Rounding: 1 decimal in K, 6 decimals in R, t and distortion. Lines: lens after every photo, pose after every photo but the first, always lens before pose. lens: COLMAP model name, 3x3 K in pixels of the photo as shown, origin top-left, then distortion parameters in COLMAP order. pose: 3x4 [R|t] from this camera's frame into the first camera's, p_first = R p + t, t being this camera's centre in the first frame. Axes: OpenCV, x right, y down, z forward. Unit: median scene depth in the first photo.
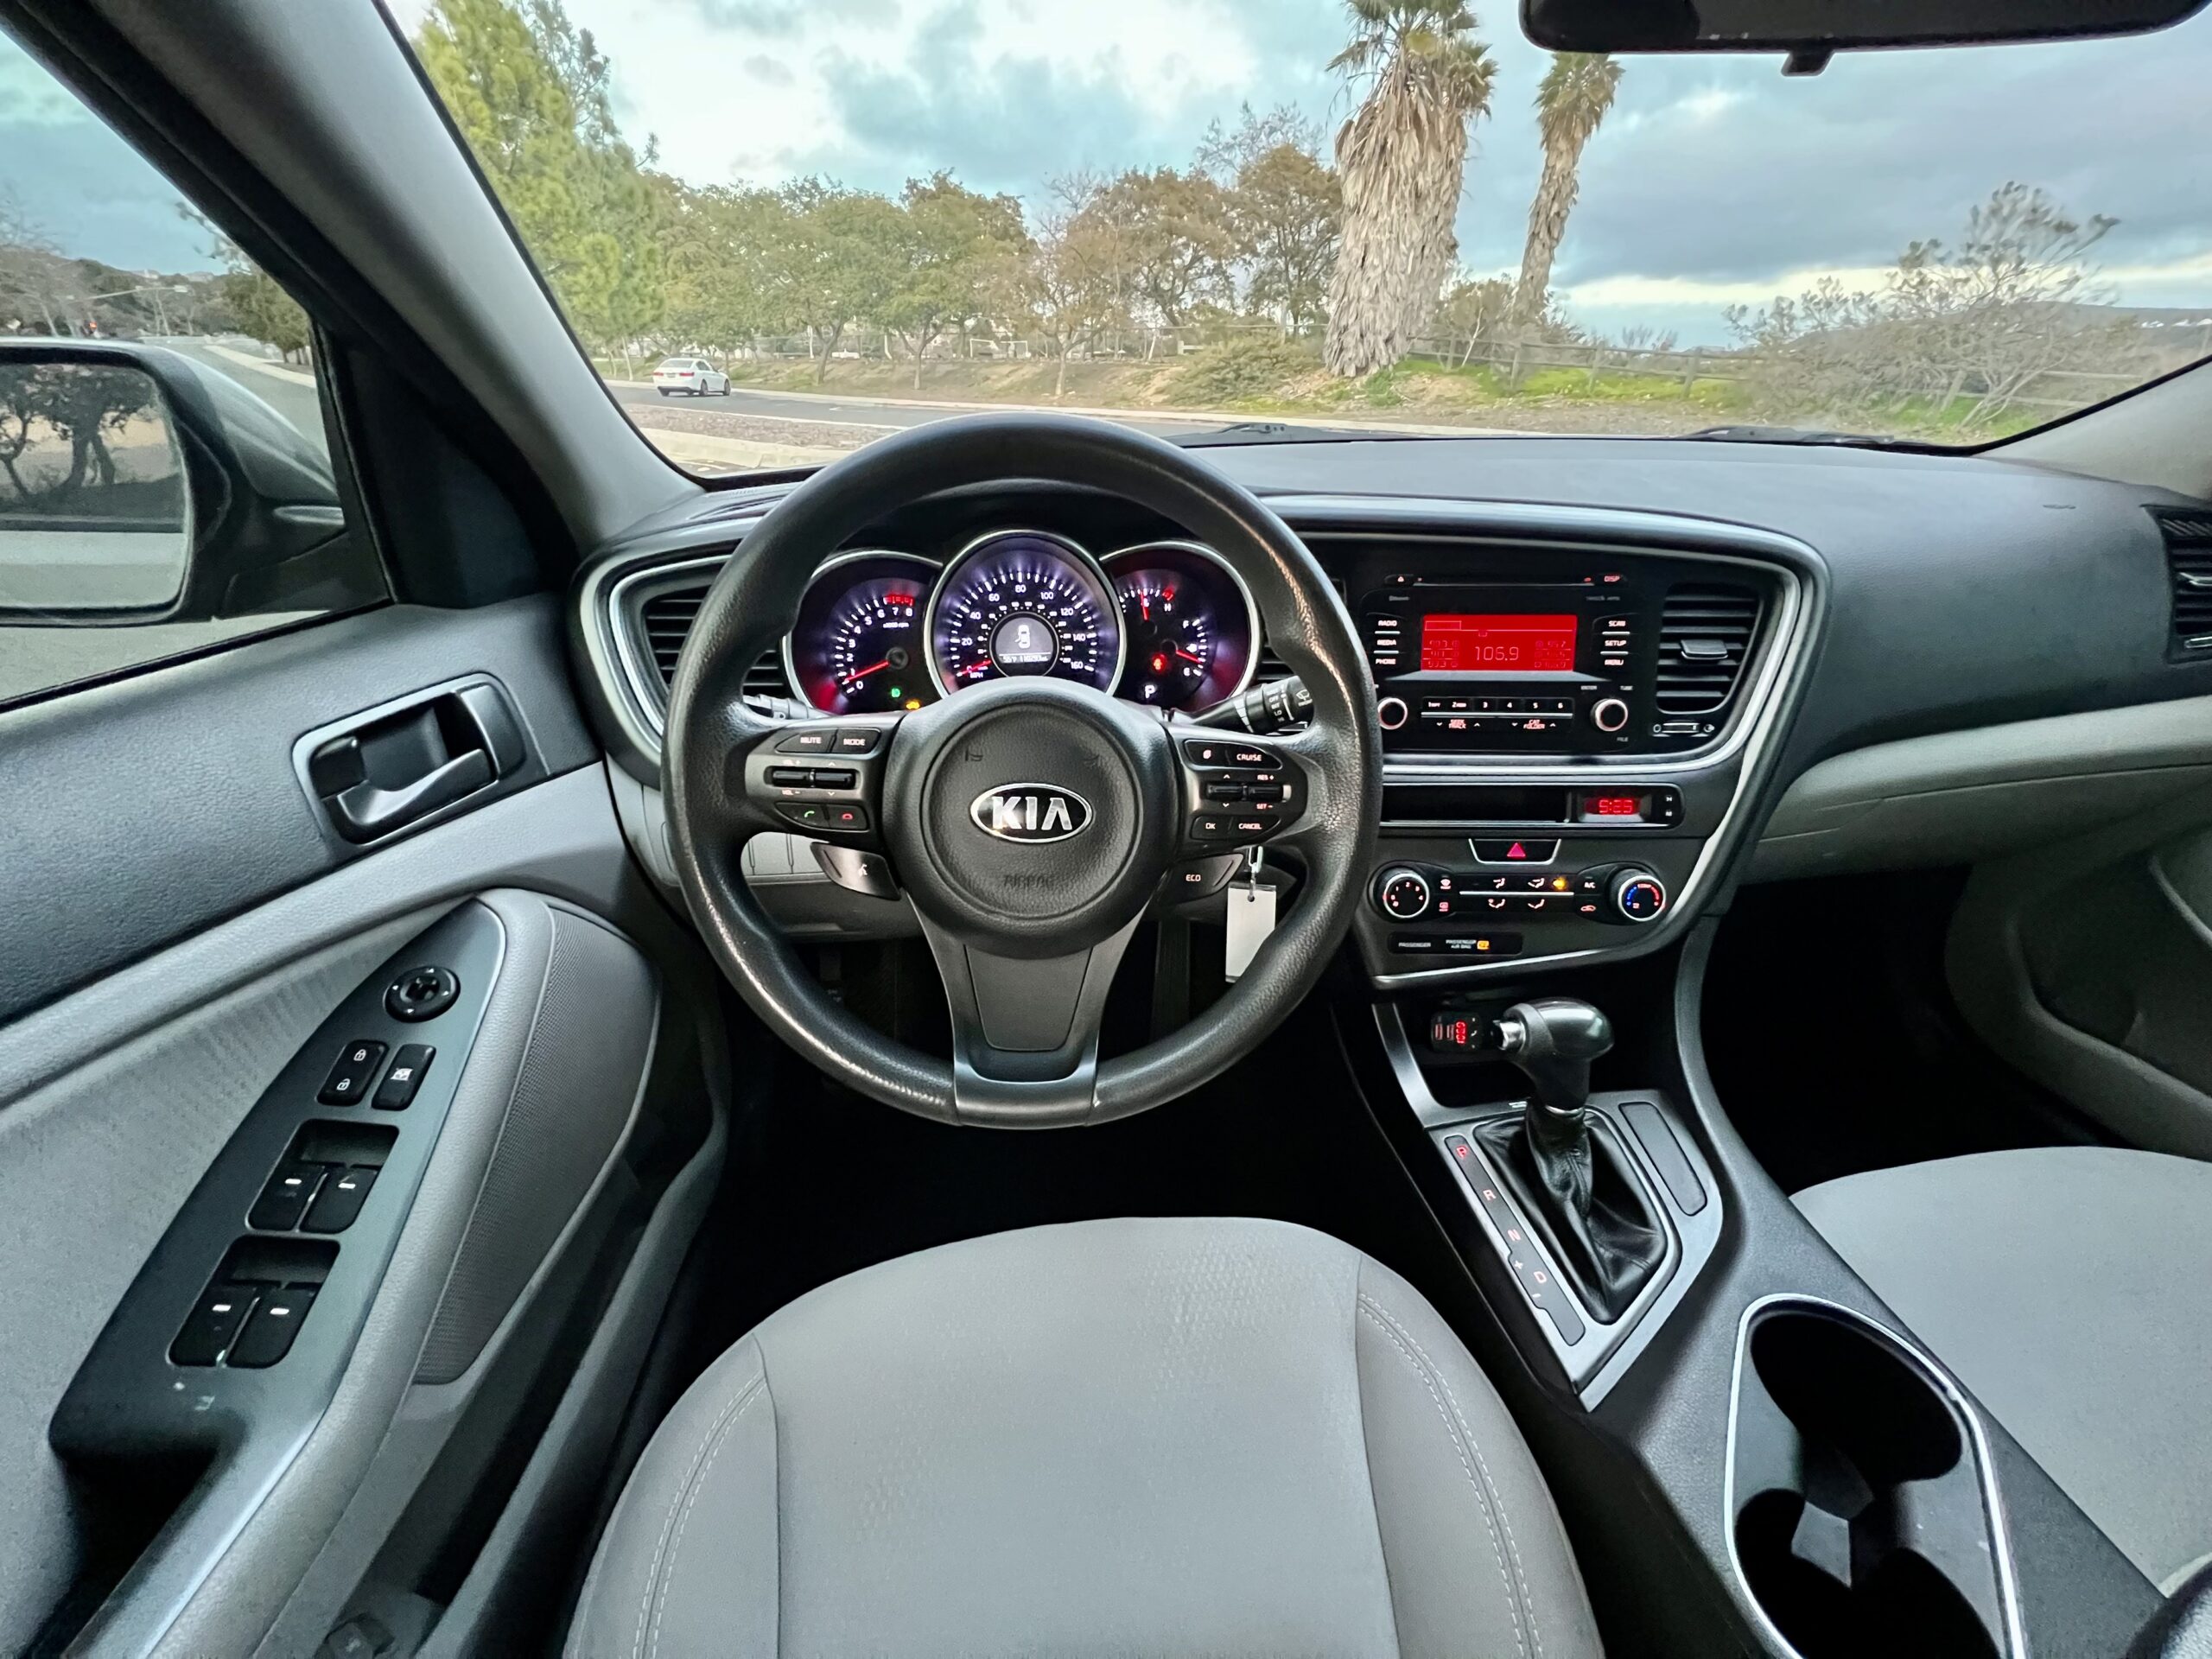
lens RADIAL K [[891.0, 0, 1099.4], [0, 891.0, 826.5], [0, 0, 1]] dist [-0.003212, 0.000509]
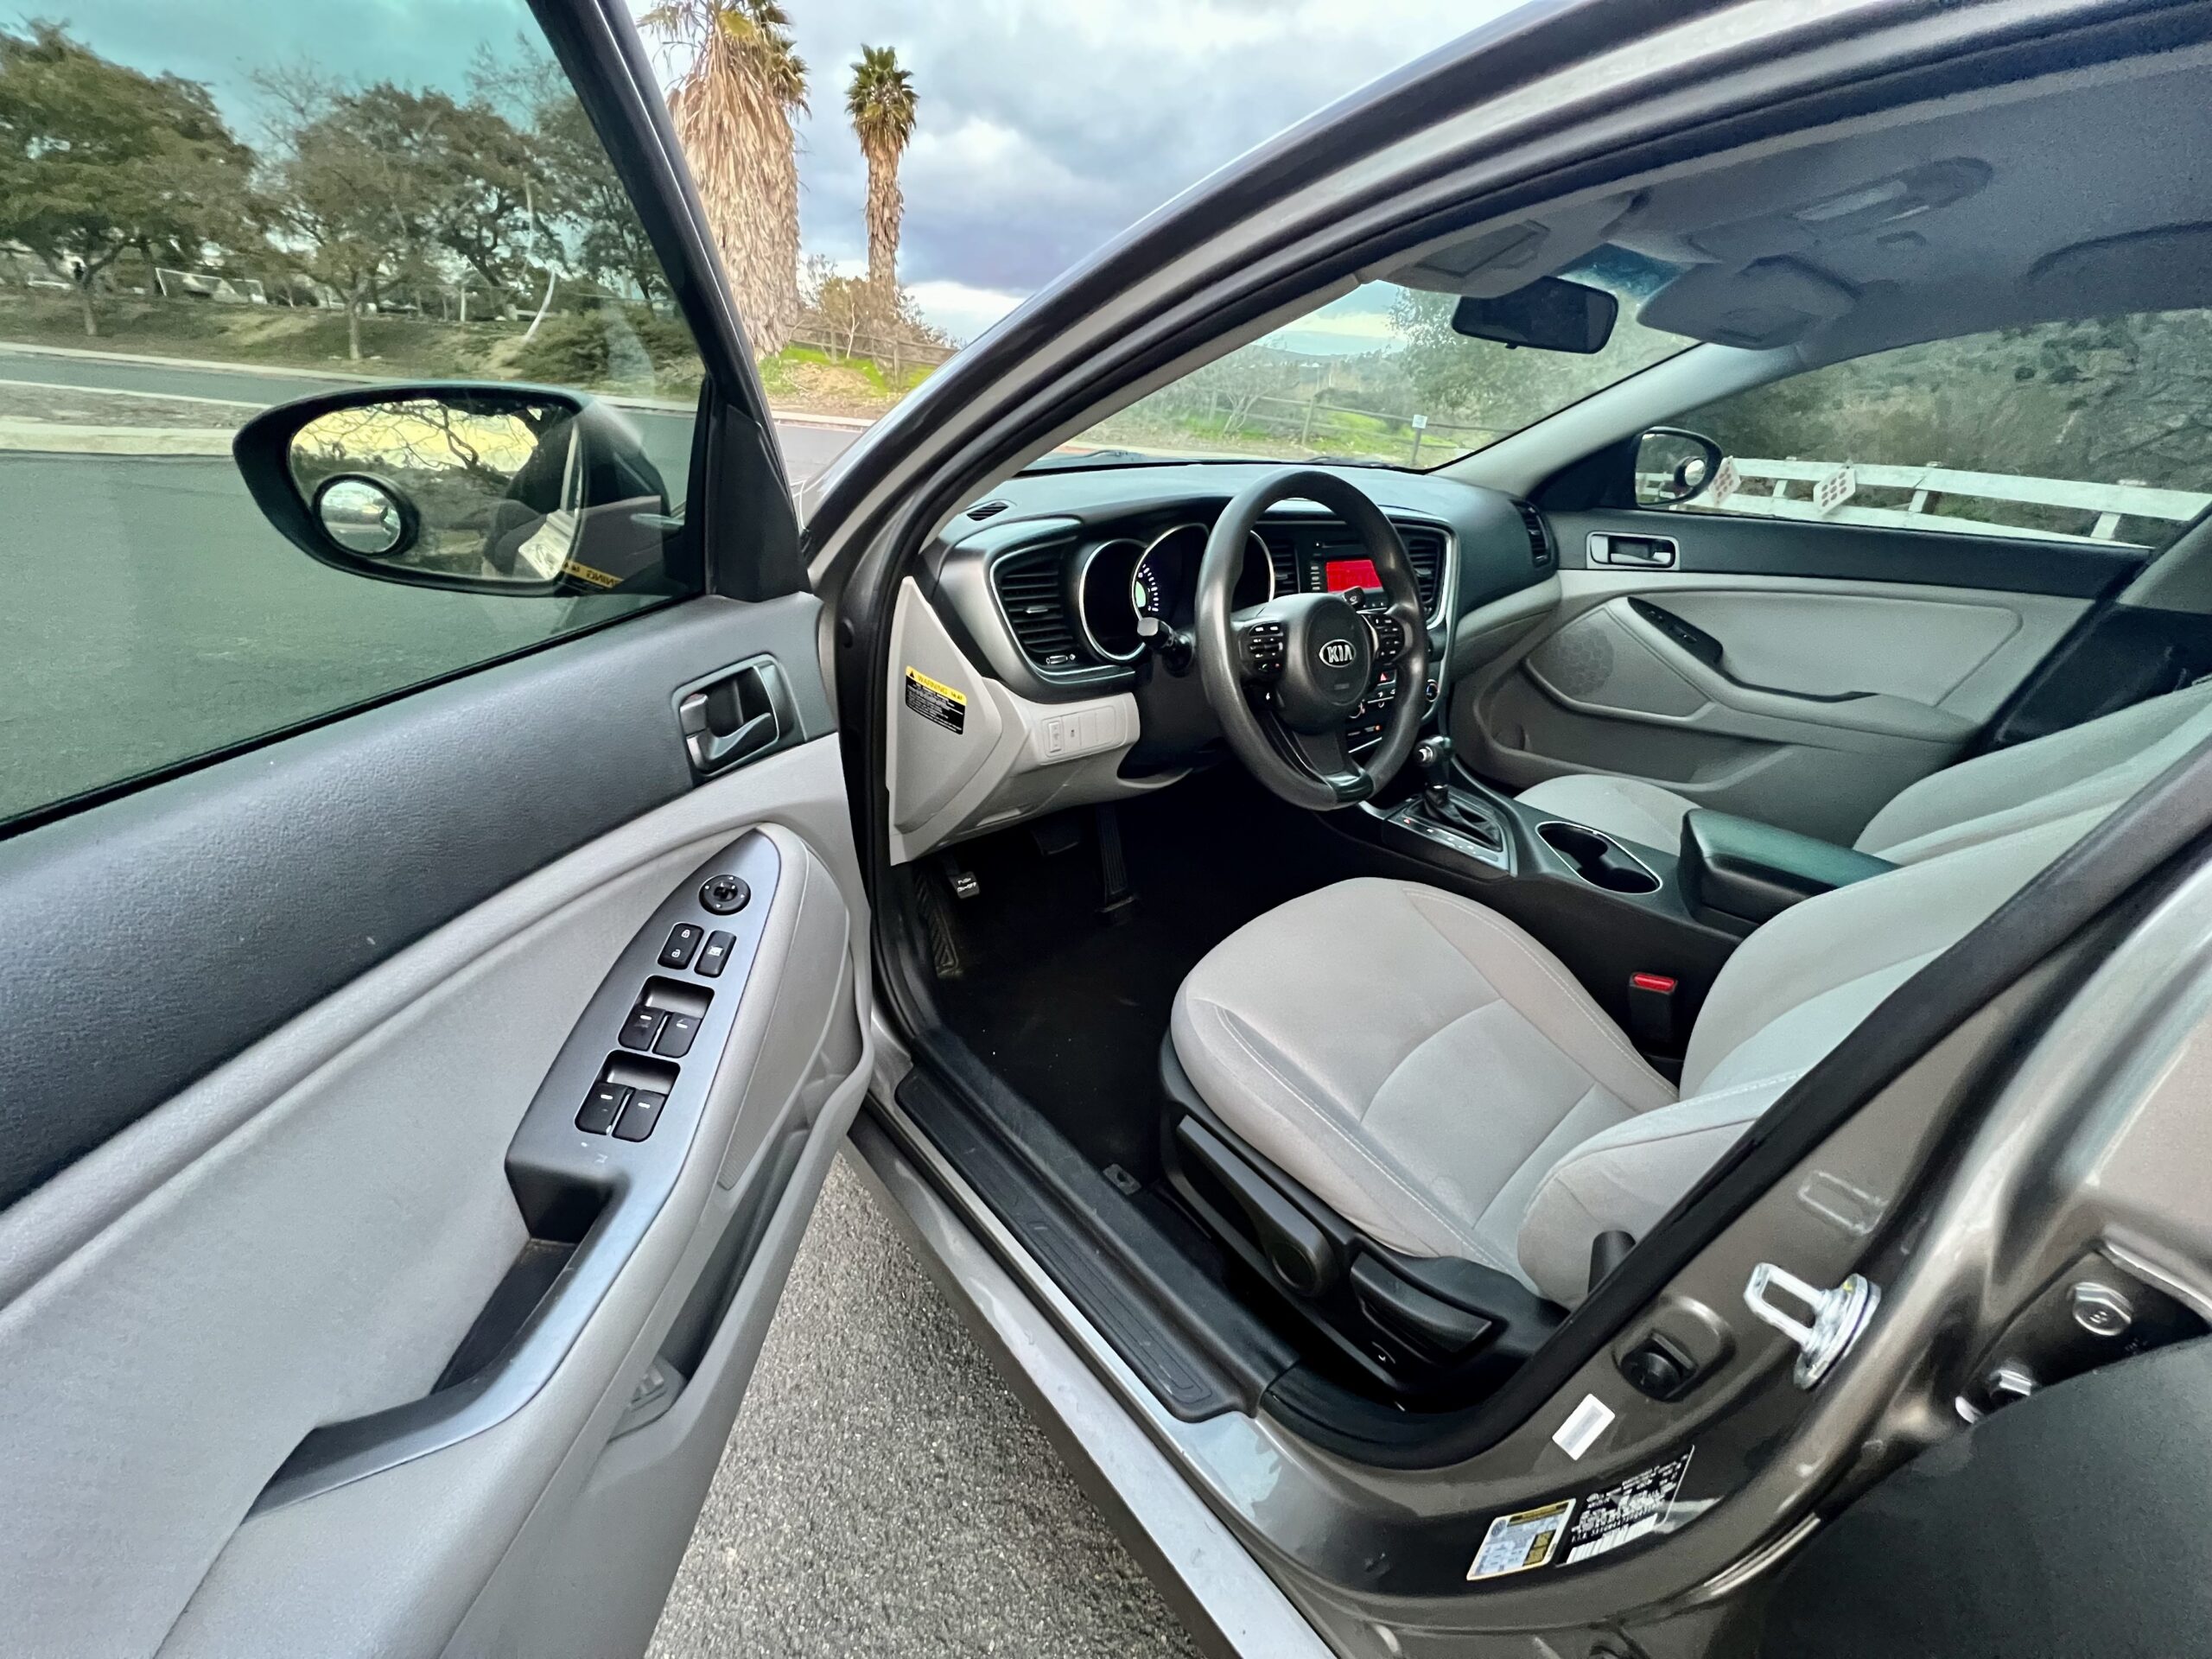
lens RADIAL K [[891.0, 0, 1106.9], [0, 891.0, 827.3], [0, 0, 1]] dist [-0.003212, 0.000509]
pose [[0.809889, -0.213875, 0.546203, -0.035254], [0.206566, 0.975501, 0.075686, 0.002194], [-0.549008, 0.051530, 0.834227, -0.009275]]
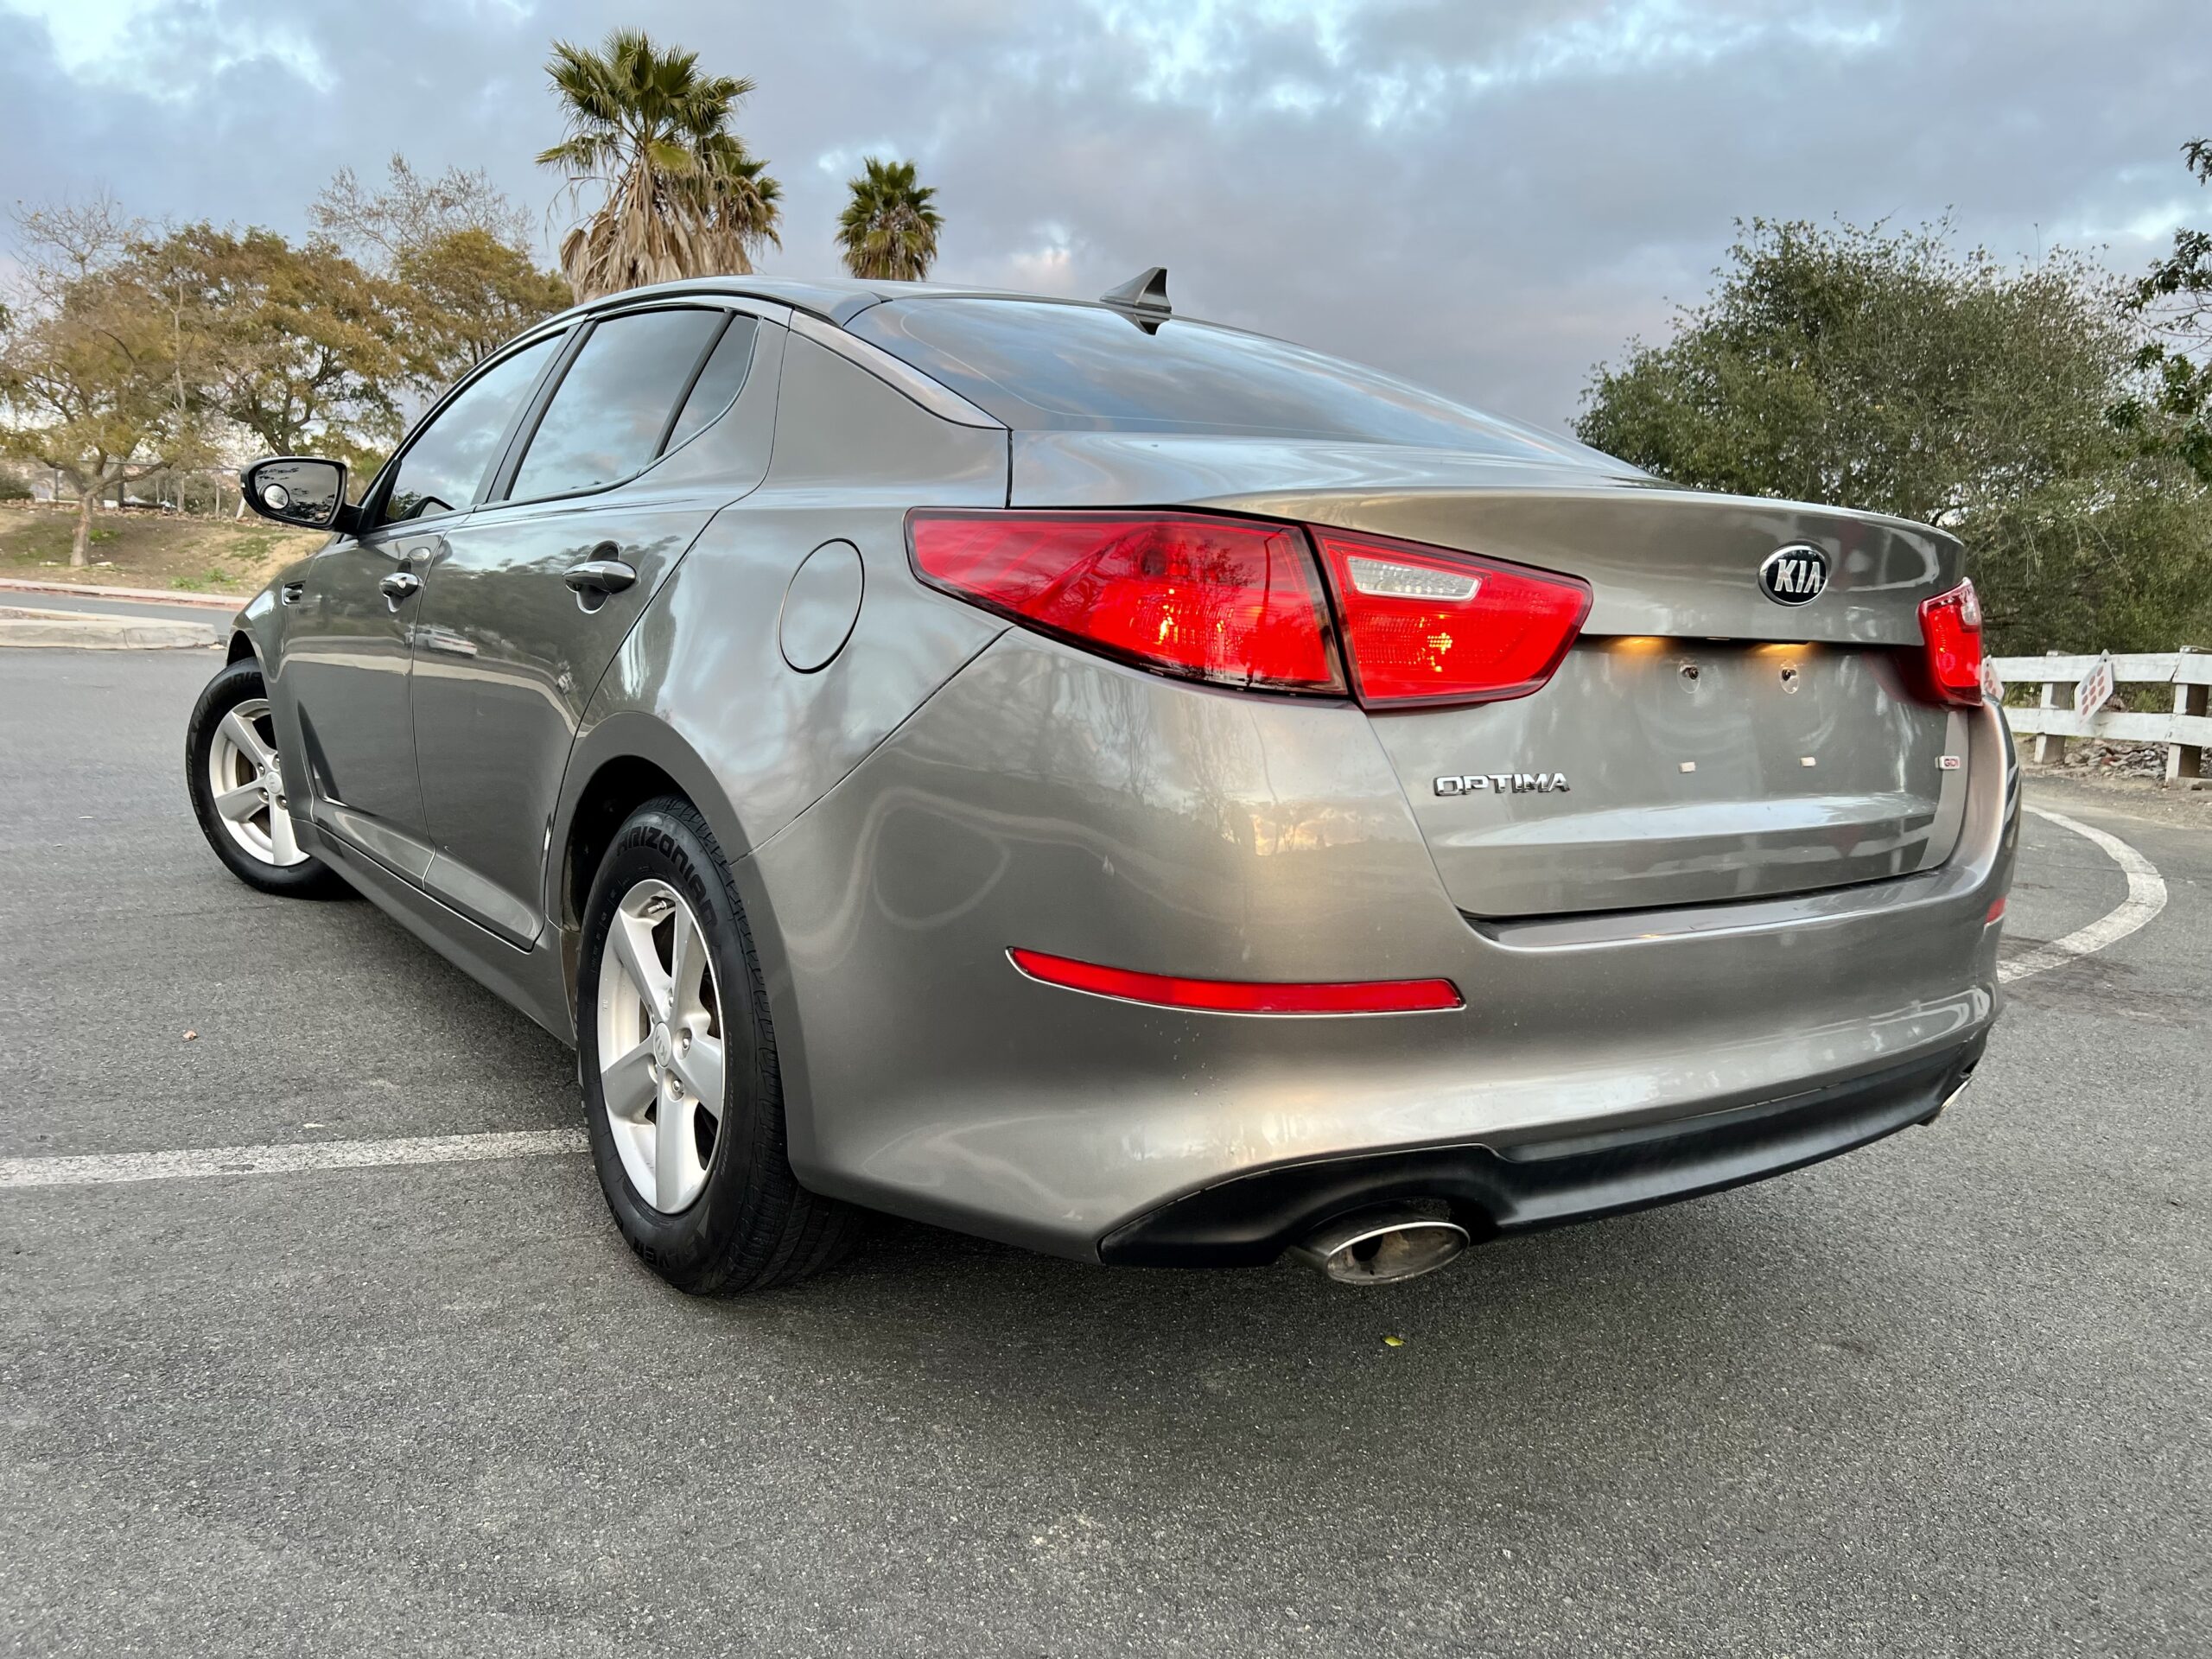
lens RADIAL K [[1680.7, 0, 1101.5], [0, 1680.7, 814.2], [0, 0, 1]] dist [0.042706, -0.030466]
pose [[0.863749, -0.016500, 0.503652, -0.042067], [0.177761, 0.945190, -0.273891, 0.076221], [-0.471528, 0.326103, 0.819340, -0.133943]]
